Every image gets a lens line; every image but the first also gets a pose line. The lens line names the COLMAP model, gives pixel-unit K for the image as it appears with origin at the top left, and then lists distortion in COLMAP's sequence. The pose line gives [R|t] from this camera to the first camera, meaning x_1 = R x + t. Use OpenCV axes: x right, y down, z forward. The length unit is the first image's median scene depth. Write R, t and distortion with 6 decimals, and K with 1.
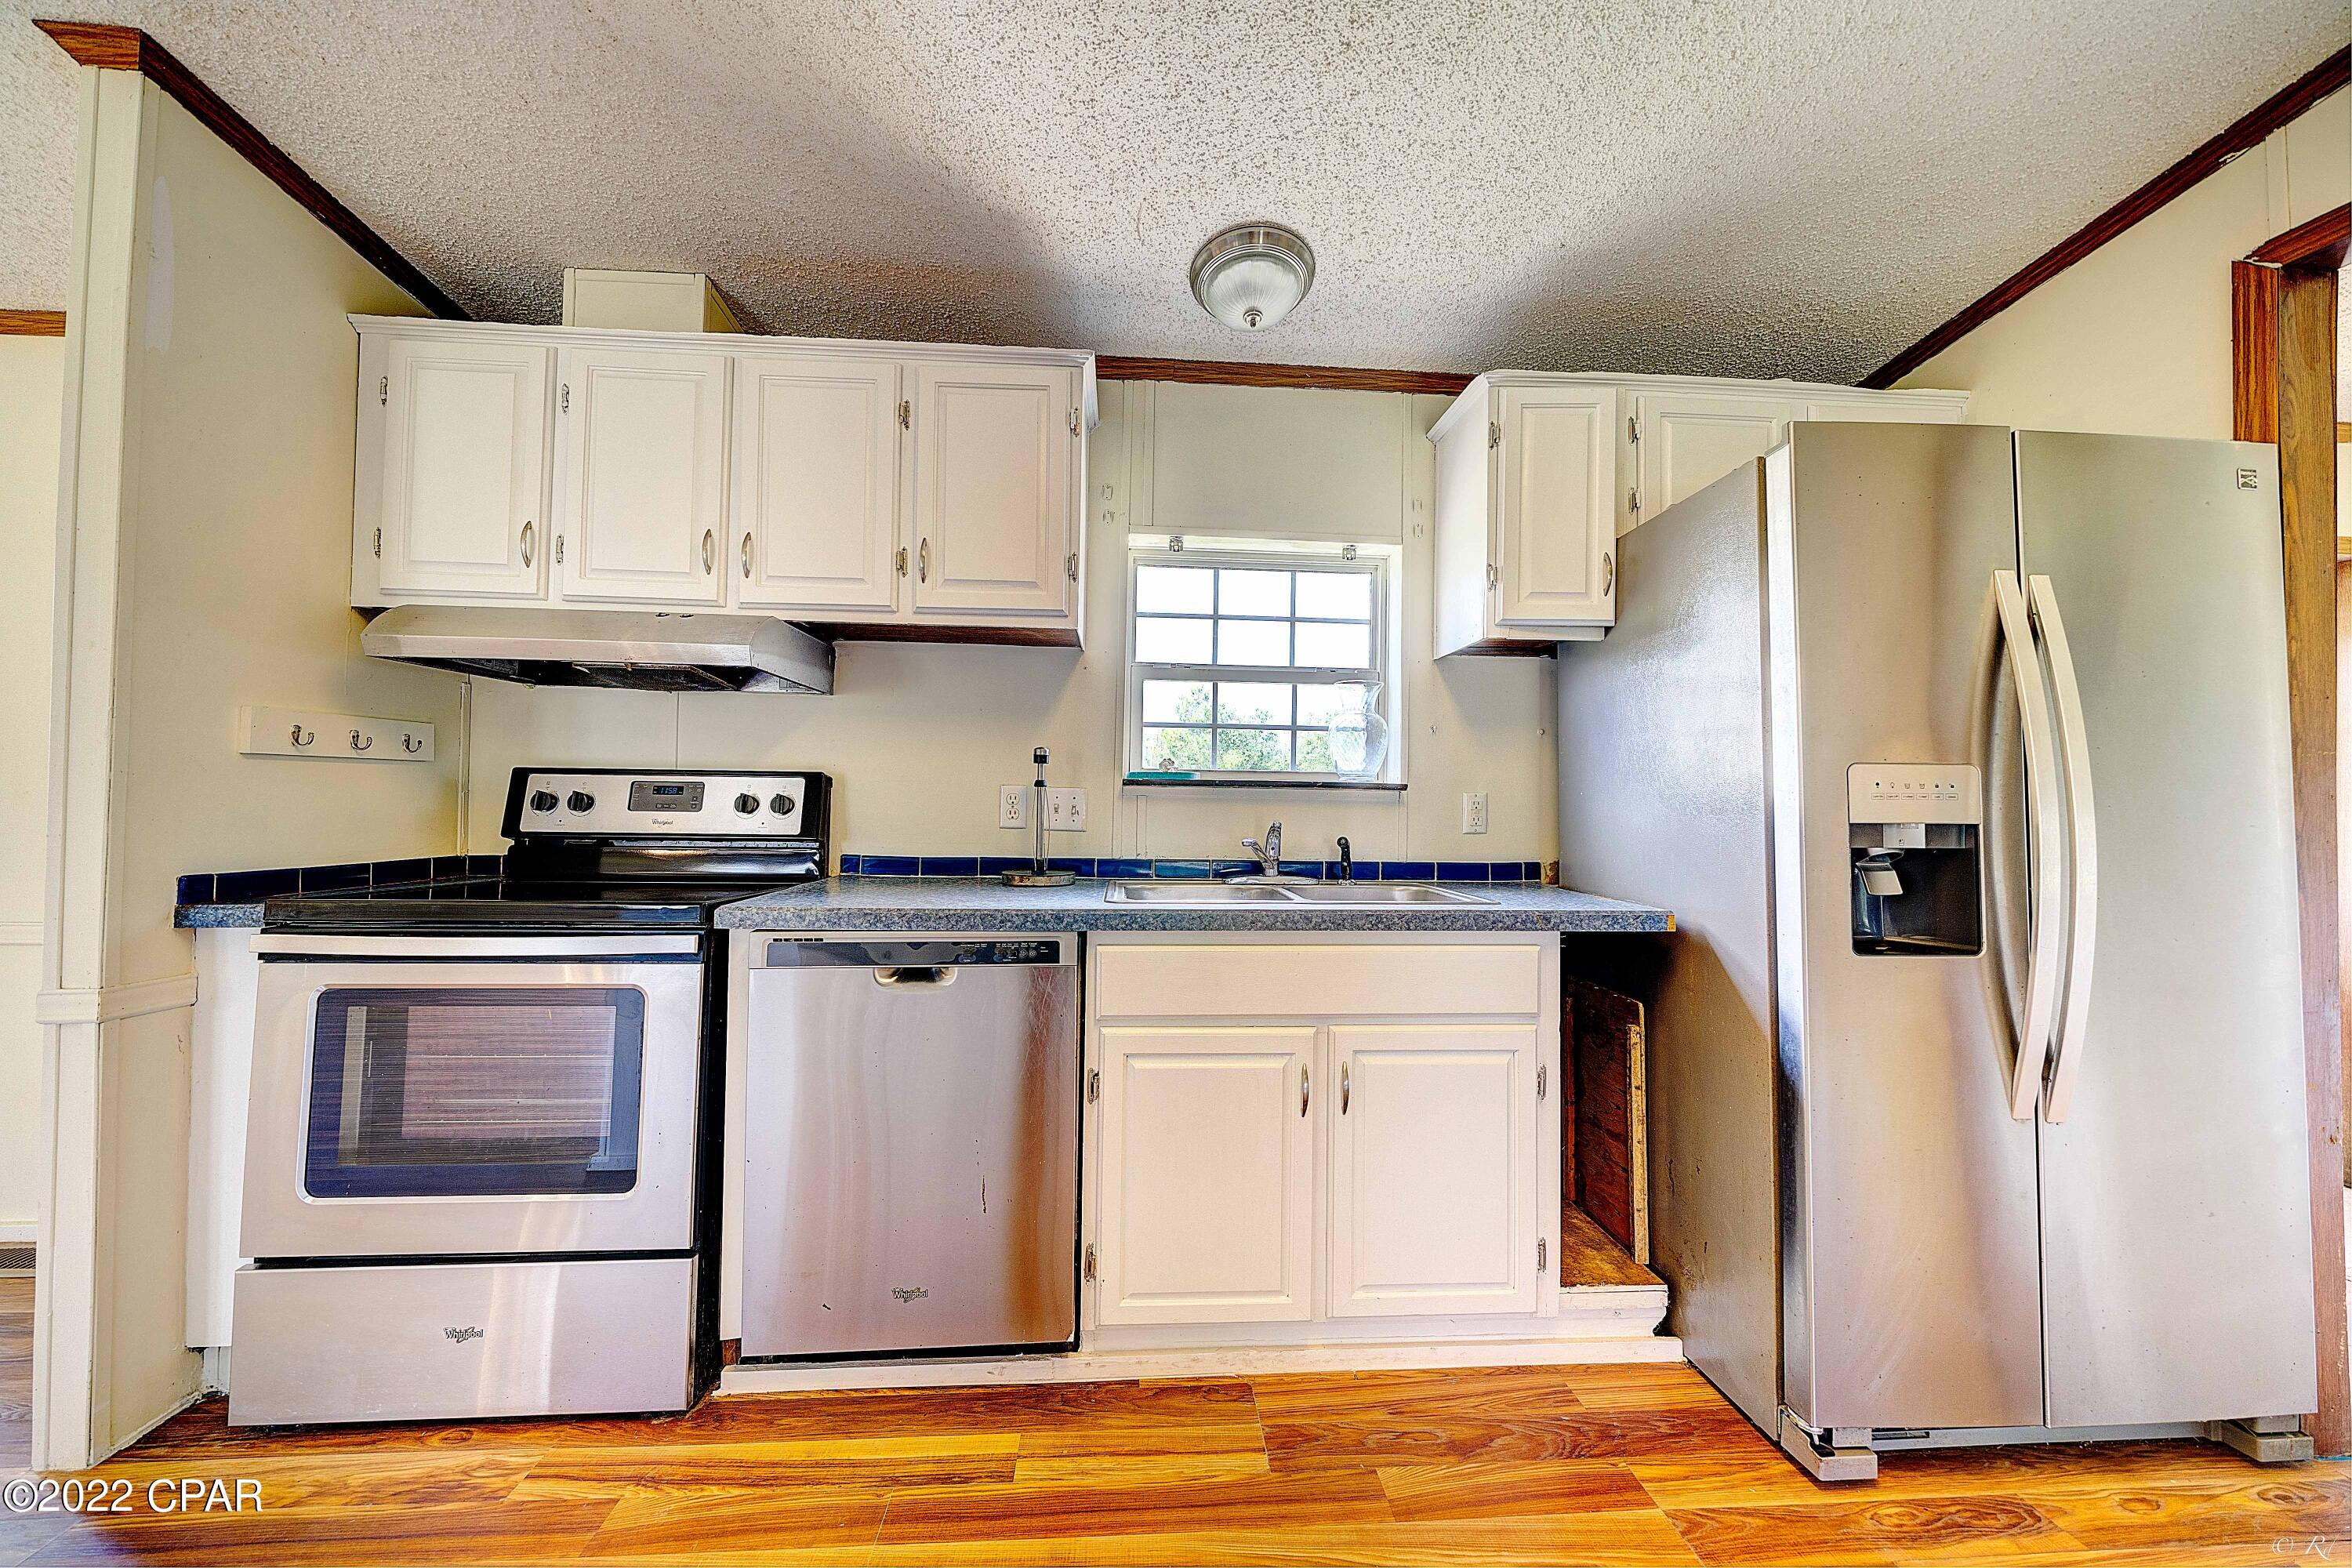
lens RADIAL K [[801.8, 0, 1179.6], [0, 801.8, 783.2], [0, 0, 1]] dist [-0.005150, 0.000389]
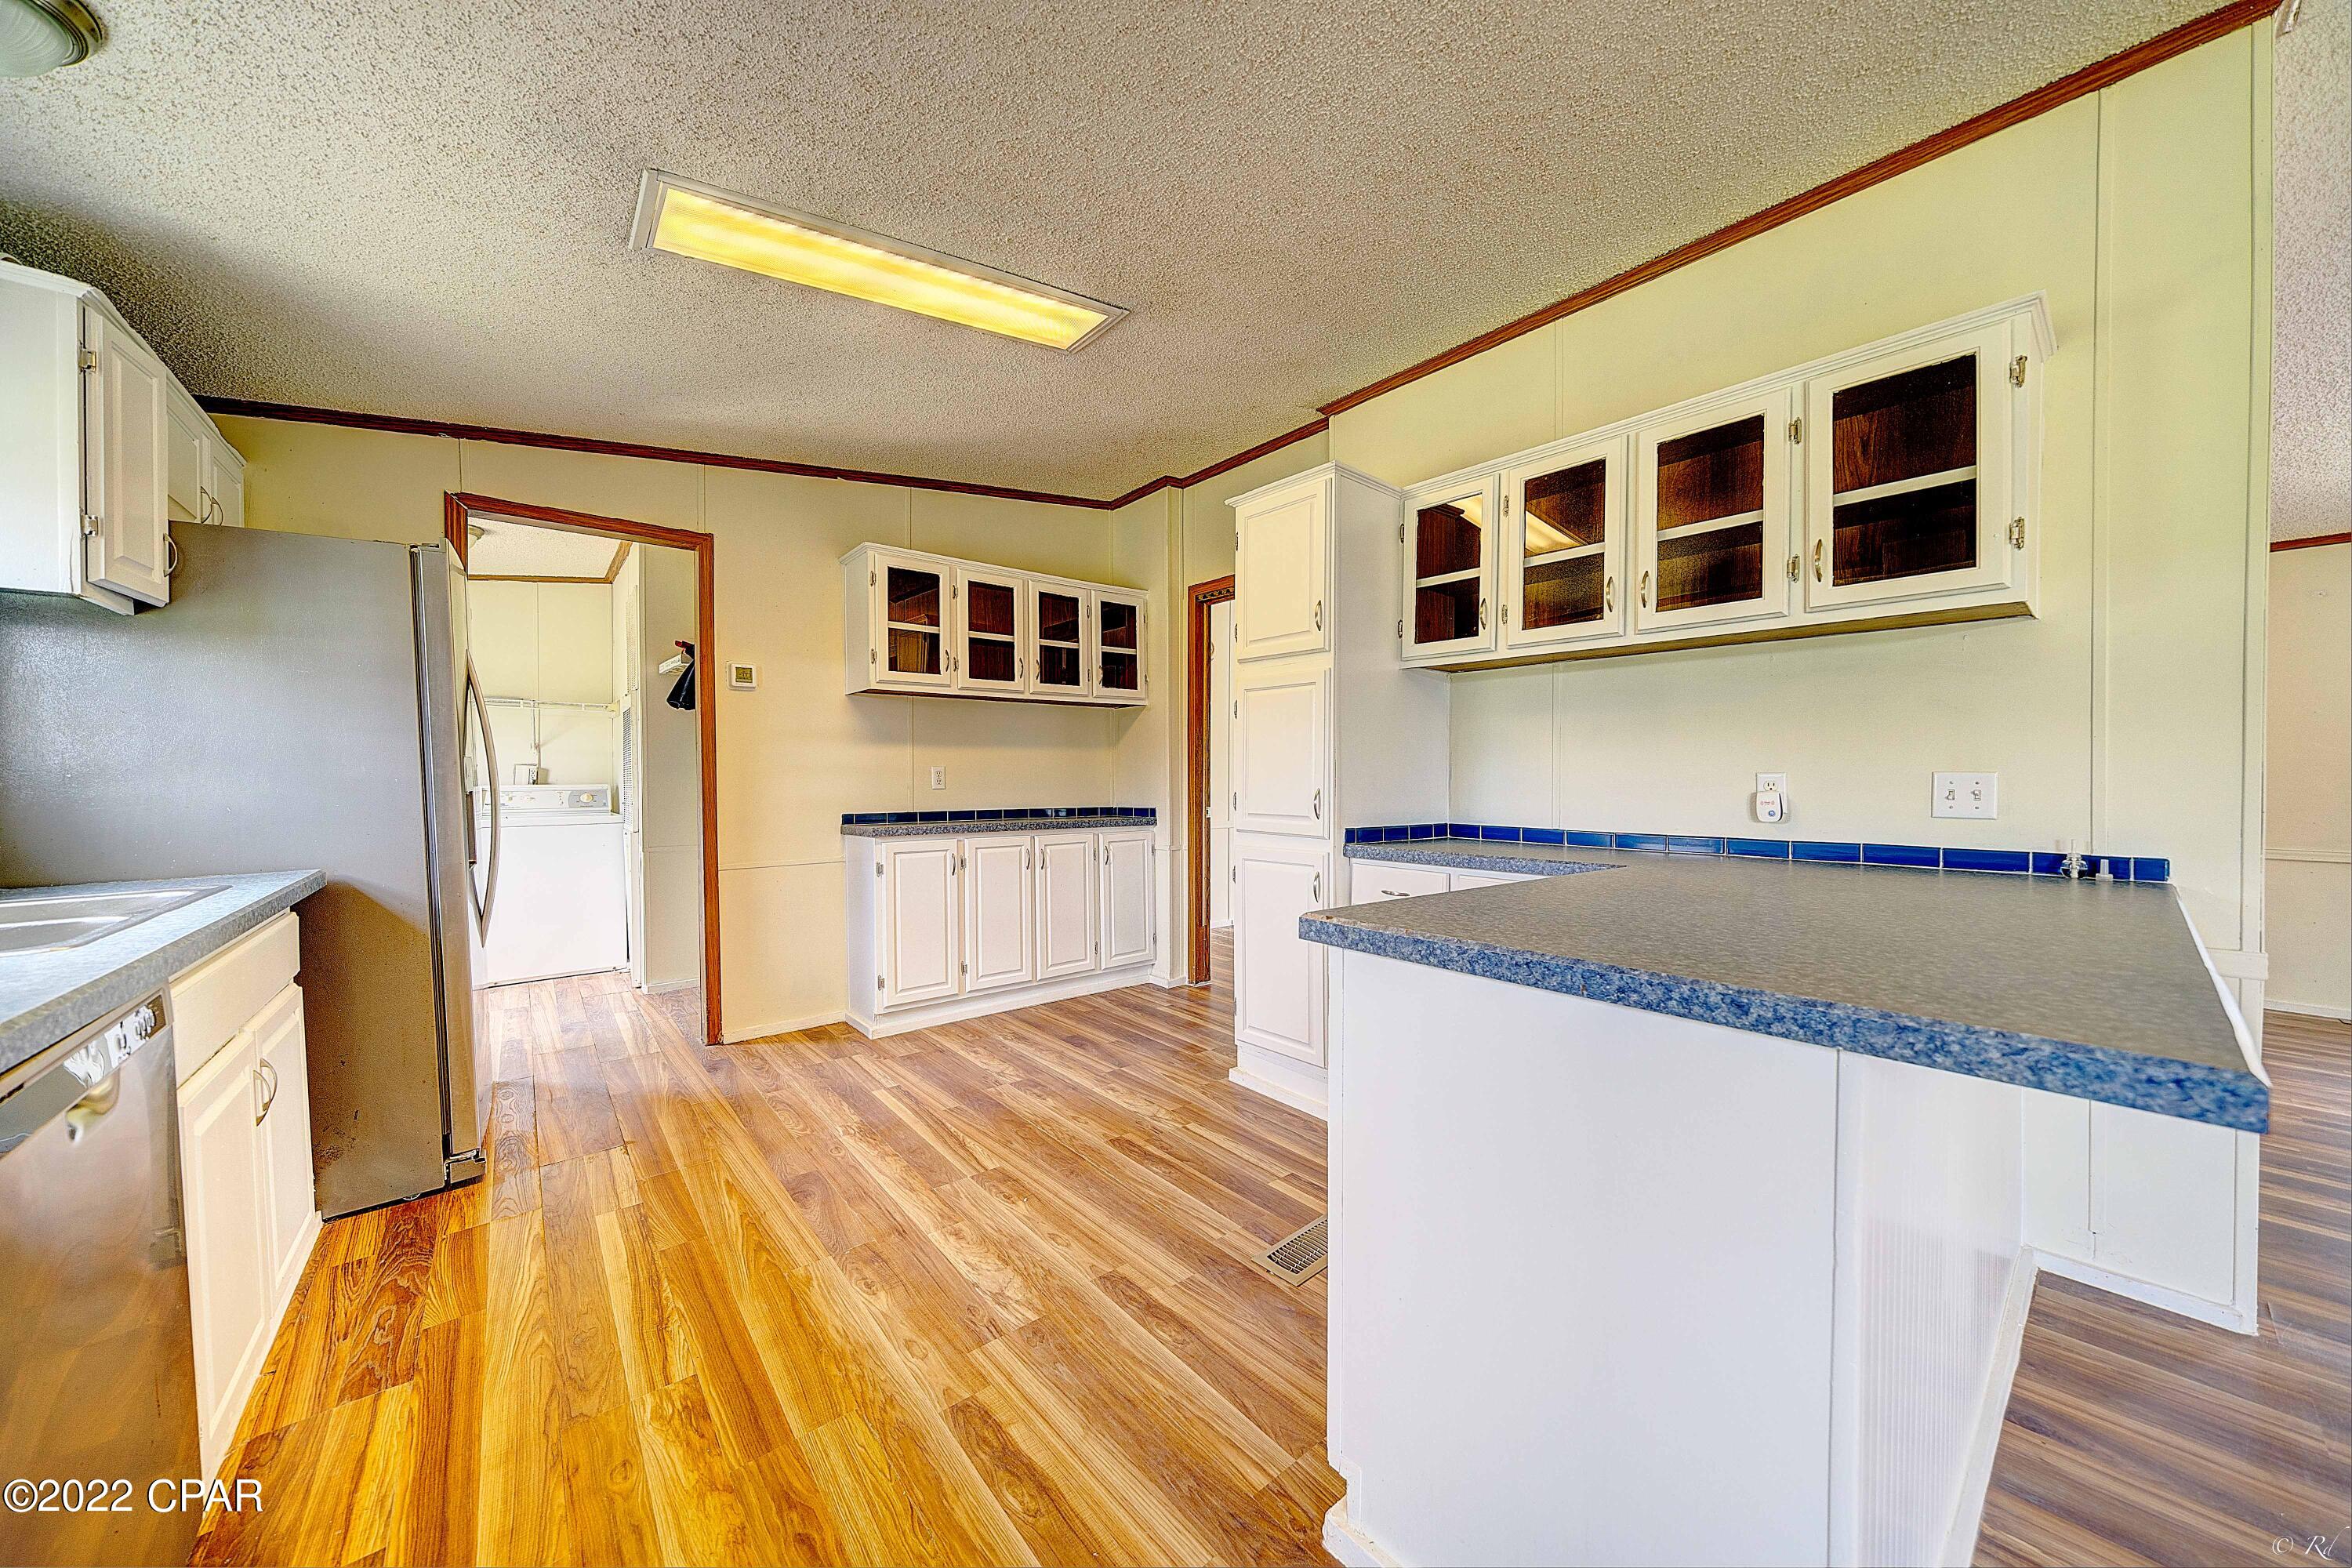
lens RADIAL K [[801.8, 0, 1159.7], [0, 801.8, 789.6], [0, 0, 1]] dist [-0.005150, 0.000389]
pose [[-0.586456, -0.019293, 0.809752, -0.947773], [-0.006412, 0.999796, 0.019177, 0.001905], [-0.809956, 0.006054, -0.586459, 0.544987]]
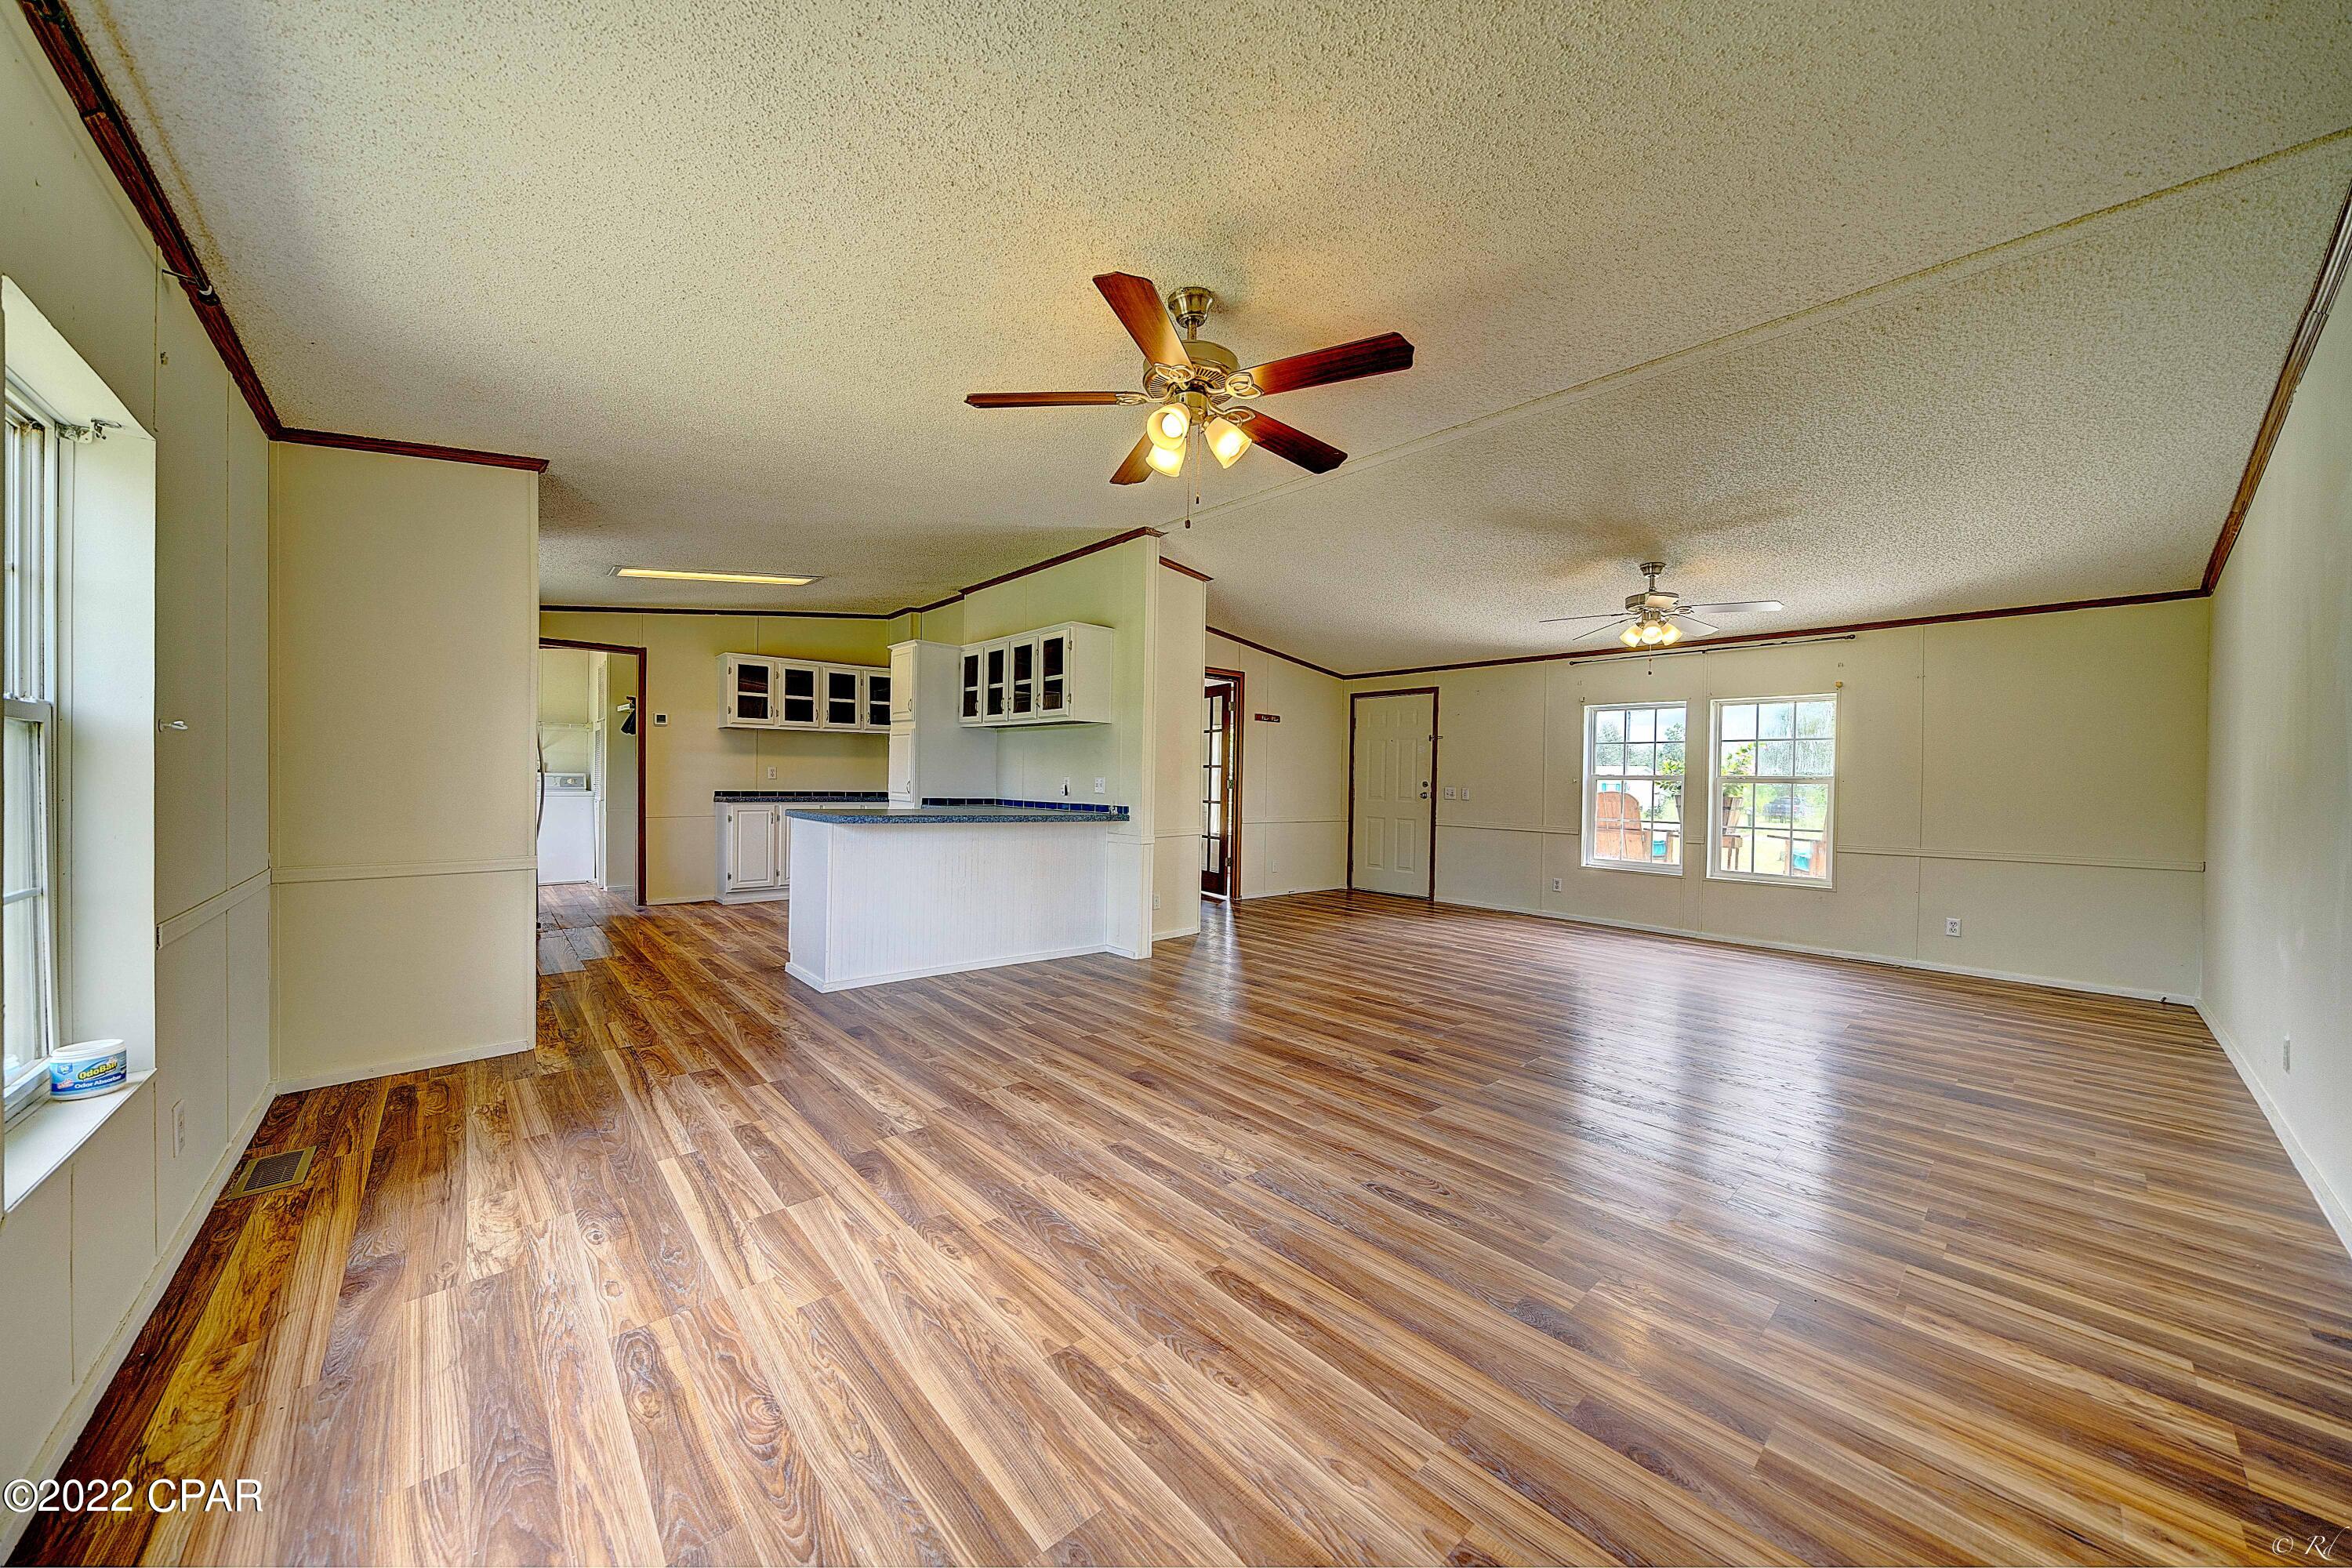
lens RADIAL K [[801.8, 0, 1174.1], [0, 801.8, 786.4], [0, 0, 1]] dist [-0.005150, 0.000389]
pose [[-0.619185, -0.027046, 0.784779, -3.025911], [-0.022963, 0.999603, 0.016332, -0.025356], [-0.784909, -0.007909, -0.619560, 0.647964]]
